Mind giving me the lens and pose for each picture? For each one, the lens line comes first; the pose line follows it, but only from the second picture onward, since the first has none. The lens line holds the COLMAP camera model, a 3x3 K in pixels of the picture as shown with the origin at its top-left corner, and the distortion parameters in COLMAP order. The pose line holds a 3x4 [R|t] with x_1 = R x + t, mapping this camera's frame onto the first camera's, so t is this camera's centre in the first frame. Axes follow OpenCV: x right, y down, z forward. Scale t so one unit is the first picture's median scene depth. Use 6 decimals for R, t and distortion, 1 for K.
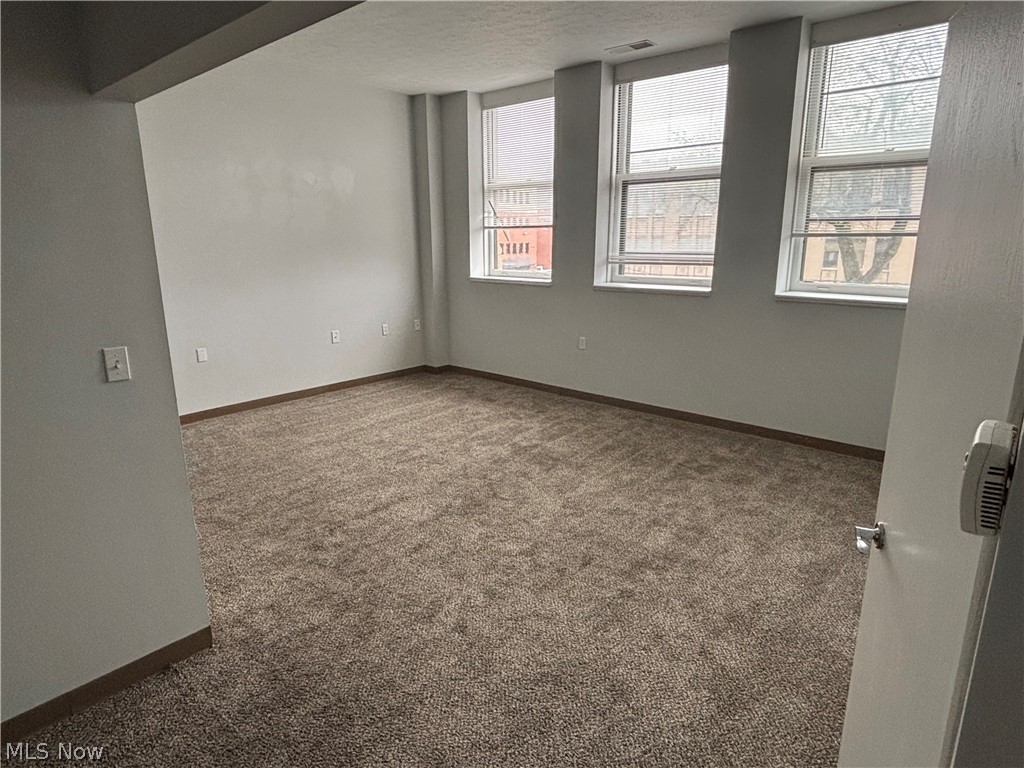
lens RADIAL K [[595.8, 0, 512.7], [0, 595.8, 381.4], [0, 0, 1]] dist [0.004748, -0.001163]
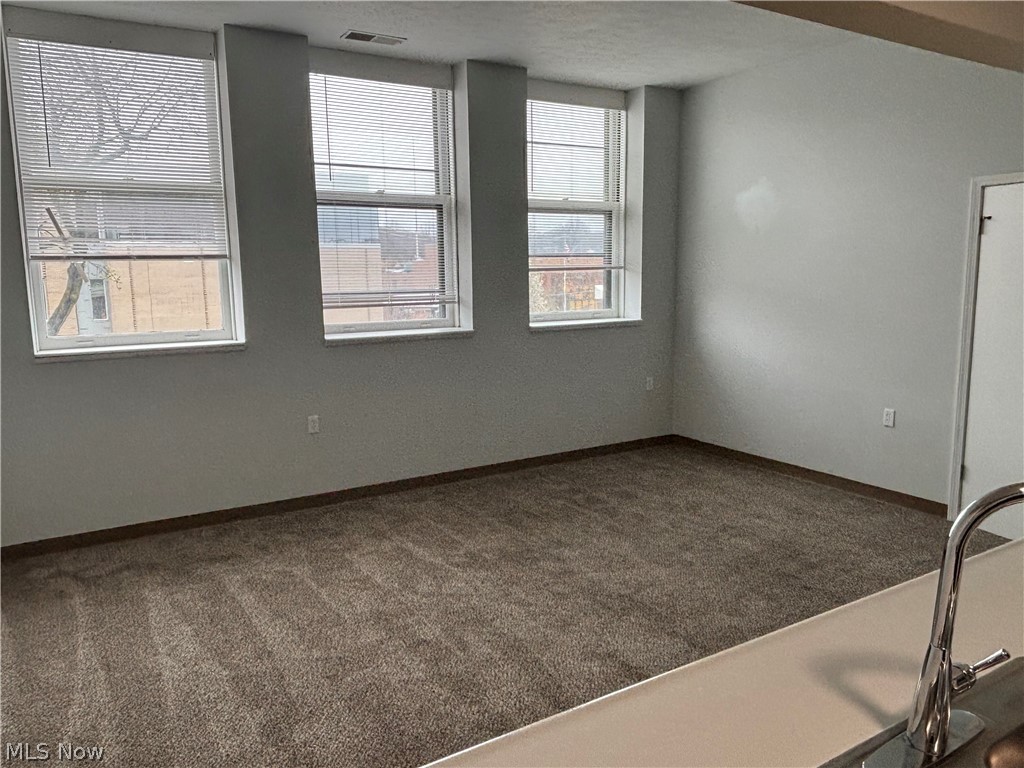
lens RADIAL K [[745.7, 0, 512.4], [0, 745.7, 384.9], [0, 0, 1]] dist [0.008368, -0.001113]
pose [[0.300077, -0.147042, 0.942514, -0.754300], [0.240024, 0.967898, 0.074583, -0.144041], [-0.923224, 0.203845, 0.325737, 0.603345]]
